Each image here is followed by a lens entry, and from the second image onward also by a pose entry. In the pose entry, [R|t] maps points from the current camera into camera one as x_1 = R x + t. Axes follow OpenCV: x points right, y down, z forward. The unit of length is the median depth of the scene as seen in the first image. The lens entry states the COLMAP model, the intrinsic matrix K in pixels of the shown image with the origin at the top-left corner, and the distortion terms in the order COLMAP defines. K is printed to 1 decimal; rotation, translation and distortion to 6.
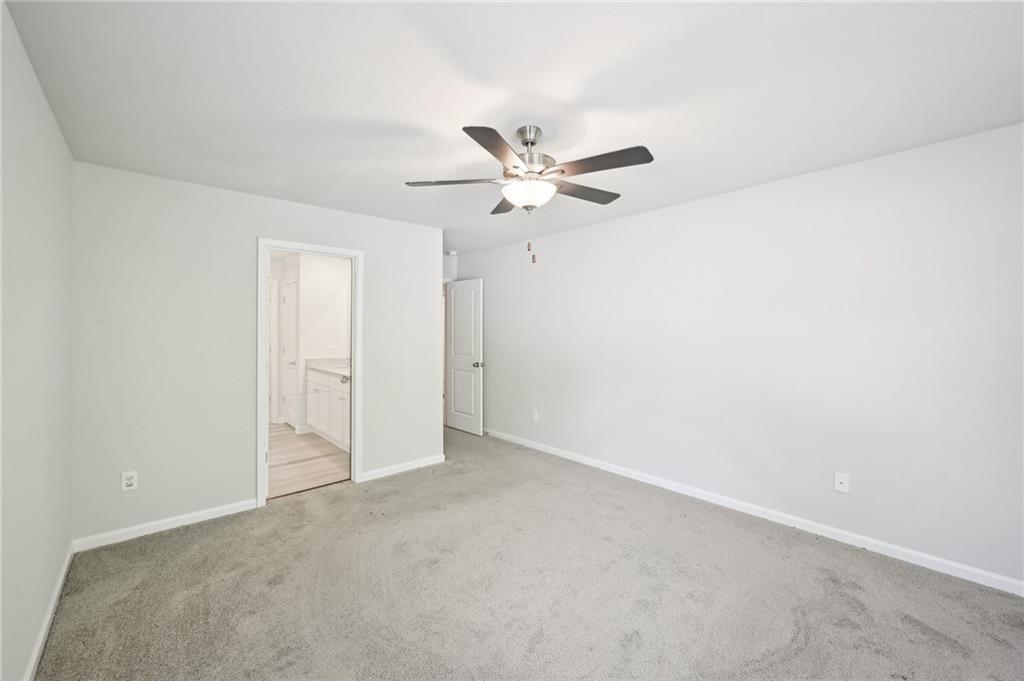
lens RADIAL K [[409.8, 0, 514.8], [0, 409.8, 334.1], [0, 0, 1]] dist [0.003084, -0.002010]
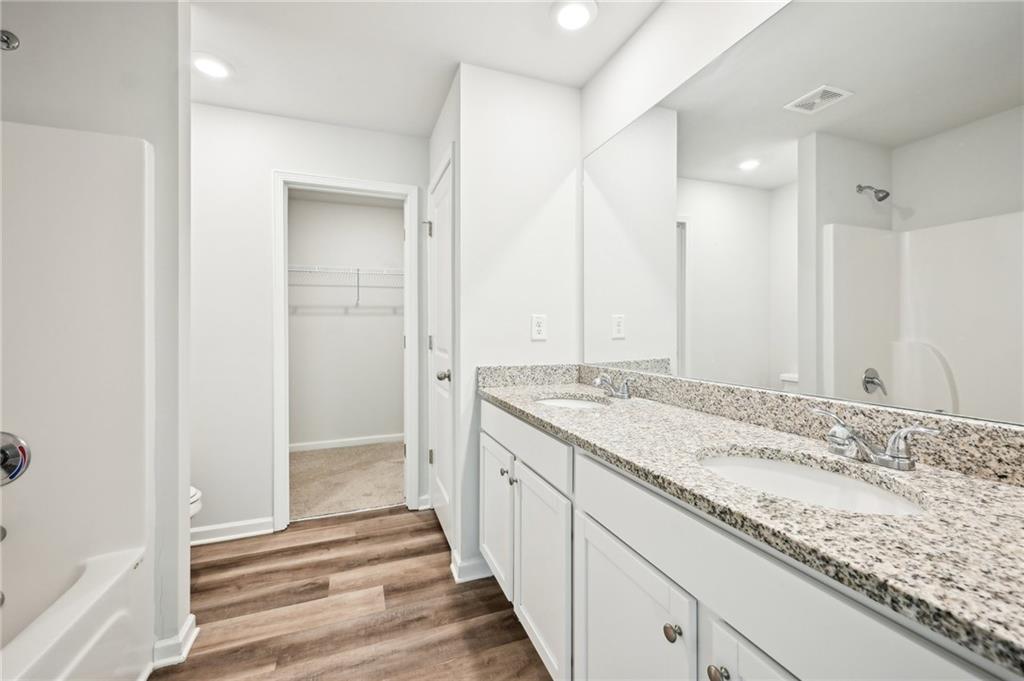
lens RADIAL K [[409.8, 0, 516.4], [0, 409.8, 334.2], [0, 0, 1]] dist [0.003084, -0.002010]
pose [[0.935118, -0.002516, -0.354327, -0.344844], [0.000686, 0.999986, -0.005291, 0.033768], [0.354335, 0.004704, 0.935107, 0.667907]]
